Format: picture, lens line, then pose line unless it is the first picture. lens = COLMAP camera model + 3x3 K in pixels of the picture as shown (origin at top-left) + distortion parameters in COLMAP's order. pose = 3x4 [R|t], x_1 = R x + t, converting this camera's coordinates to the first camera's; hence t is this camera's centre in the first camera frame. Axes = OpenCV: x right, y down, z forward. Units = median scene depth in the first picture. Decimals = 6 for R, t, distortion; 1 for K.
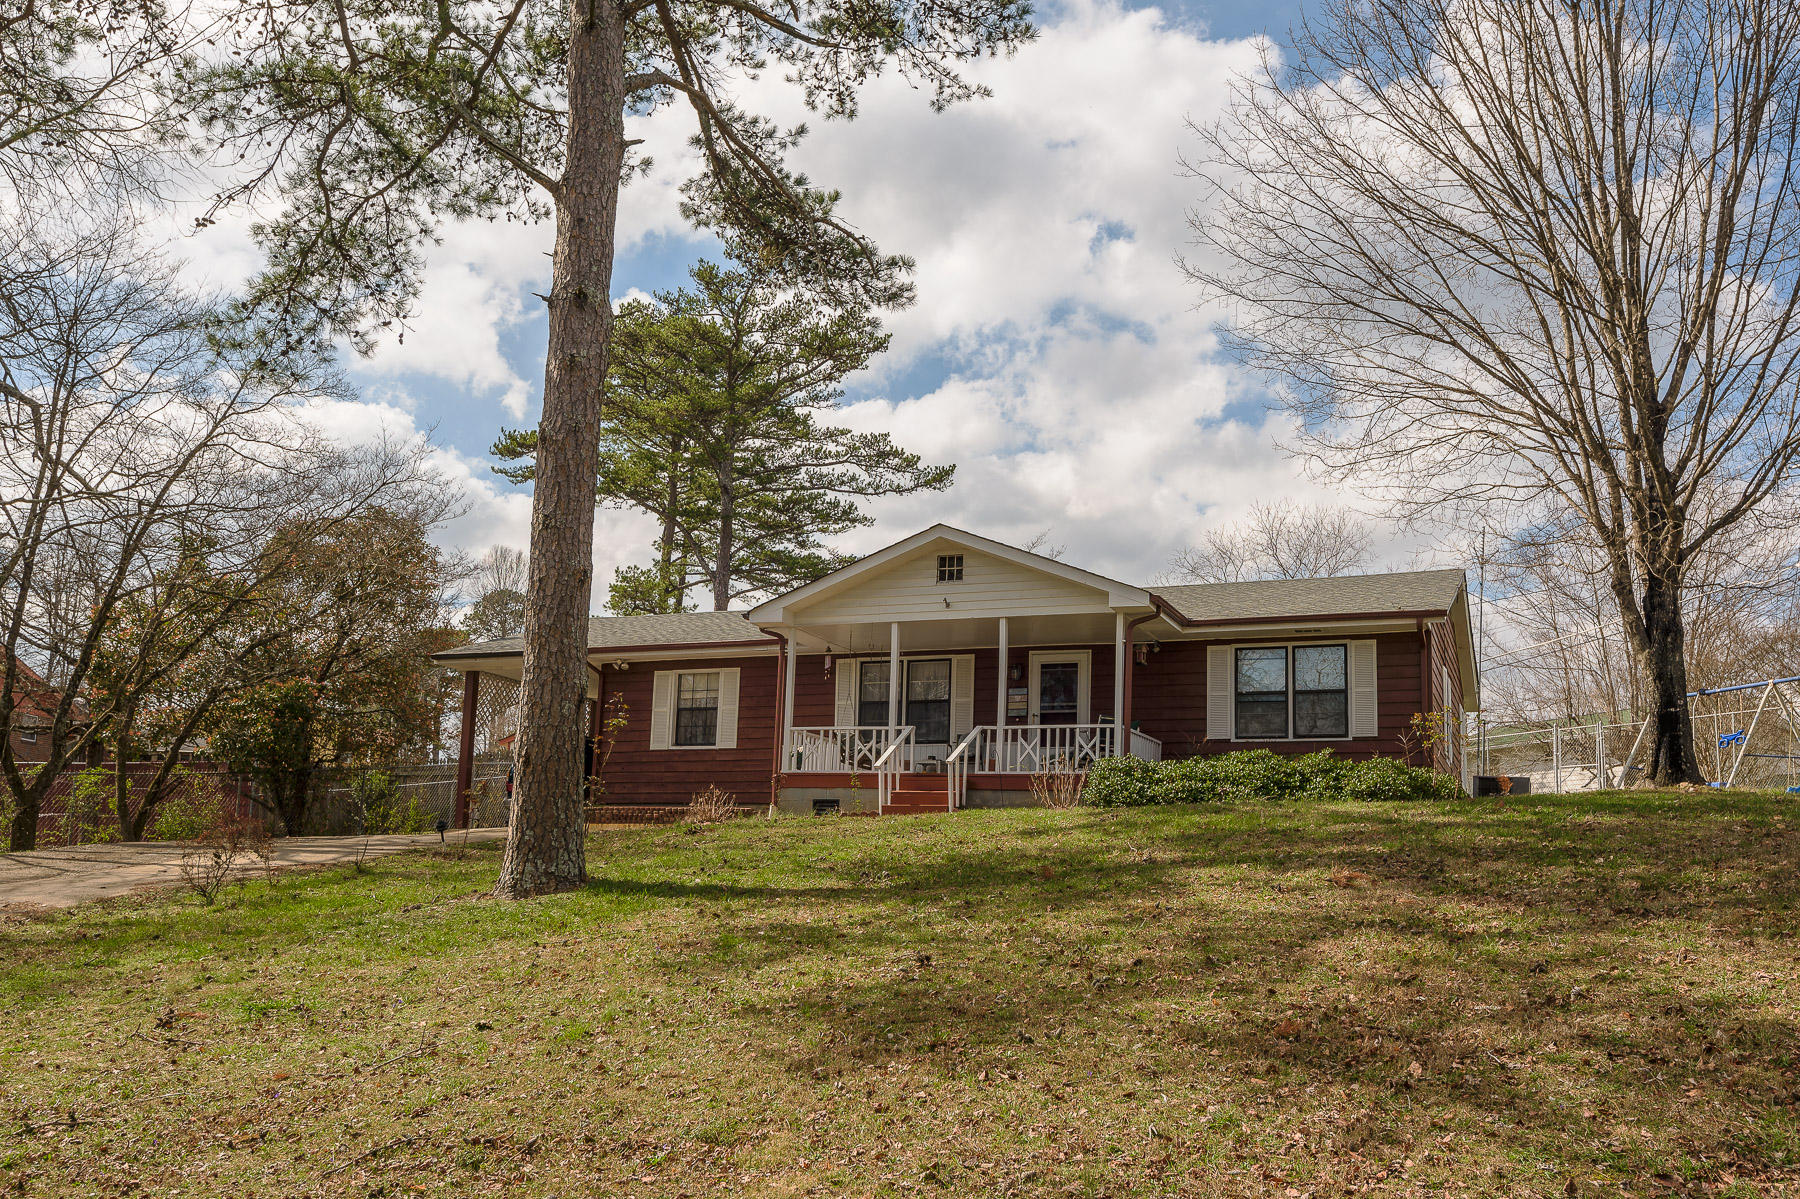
lens RADIAL K [[1539.9, 0, 898.9], [0, 1539.9, 641.4], [0, 0, 1]] dist [-0.000782, 0.001907]
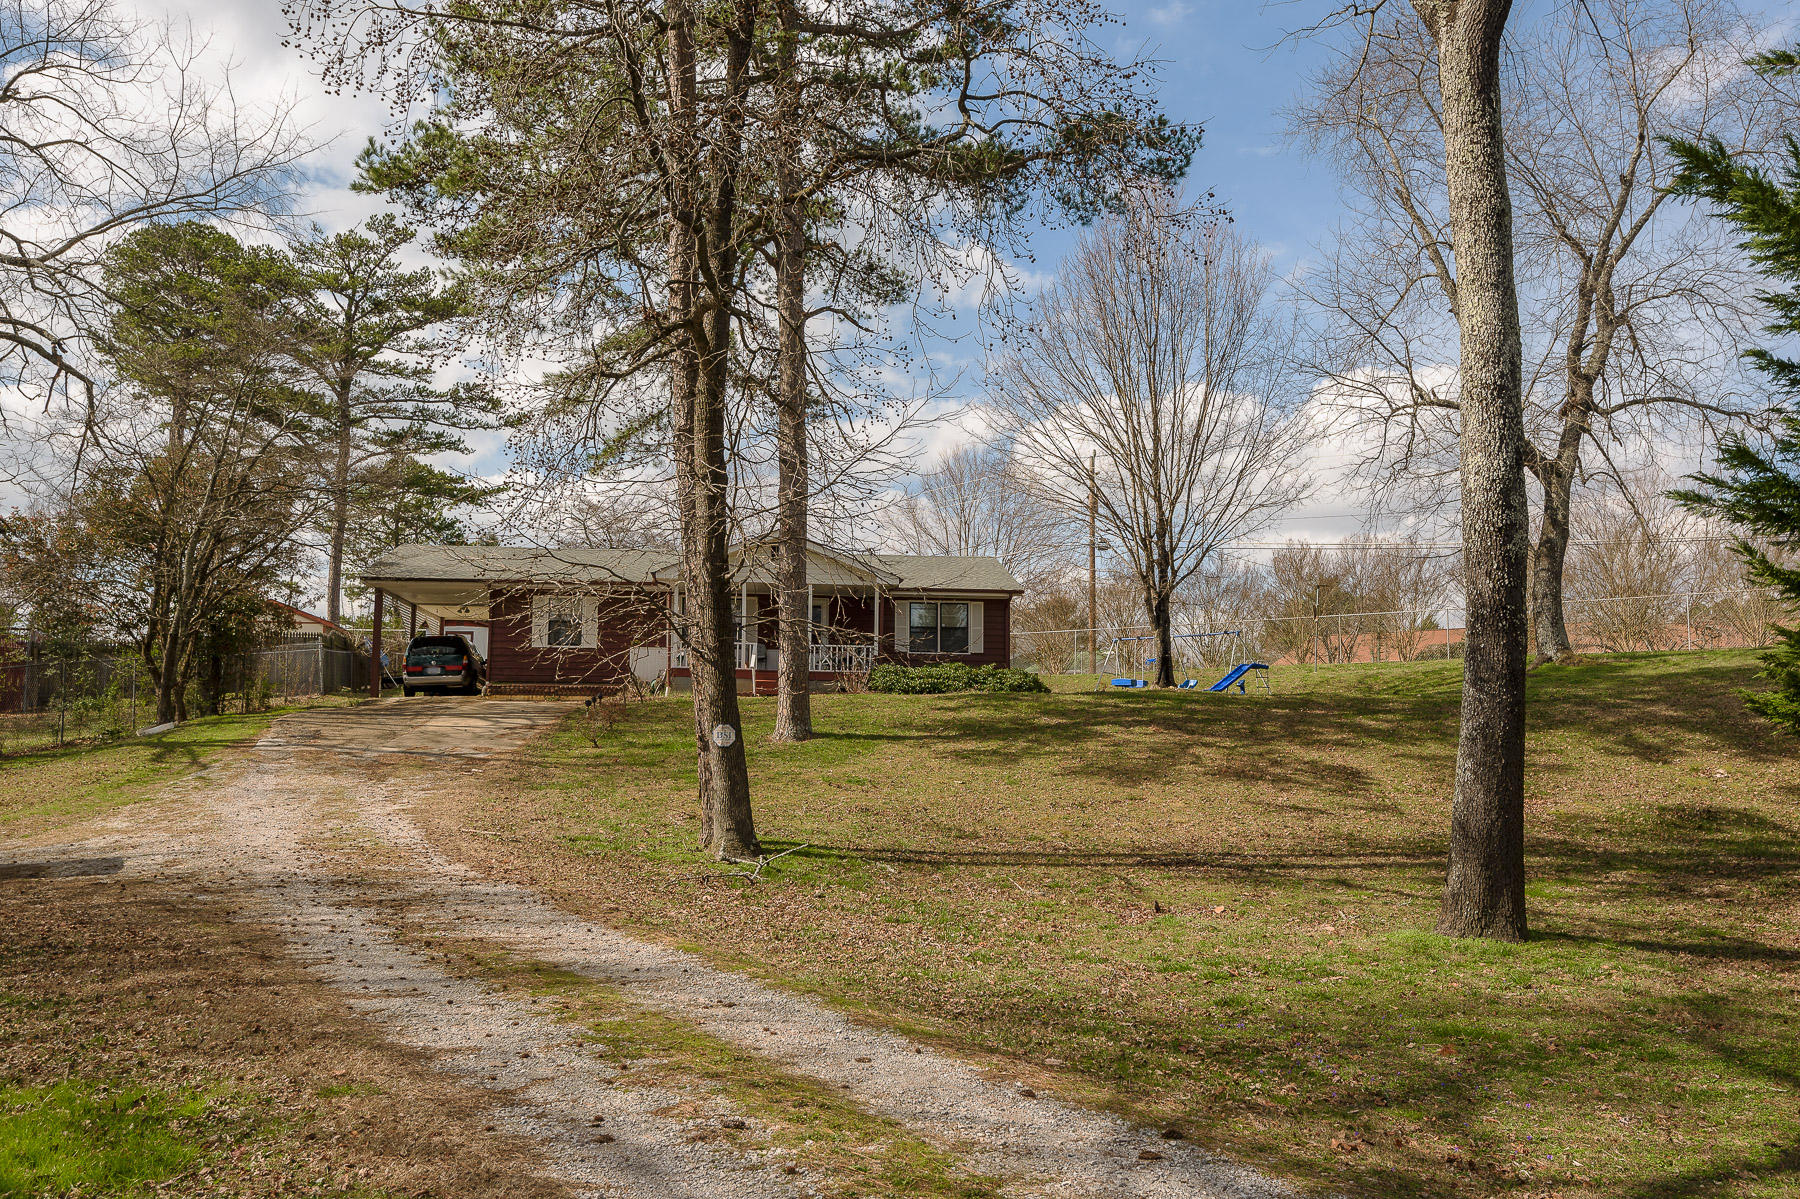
lens RADIAL K [[1399.9, 0, 900.0], [0, 1399.9, 599.5], [0, 0, 1]] dist [0.000311, 0.000605]
pose [[0.873420, 0.033809, 0.485793, -0.623670], [-0.065769, 0.996637, 0.048887, -0.082623], [-0.482506, -0.074649, 0.872706, -0.465017]]
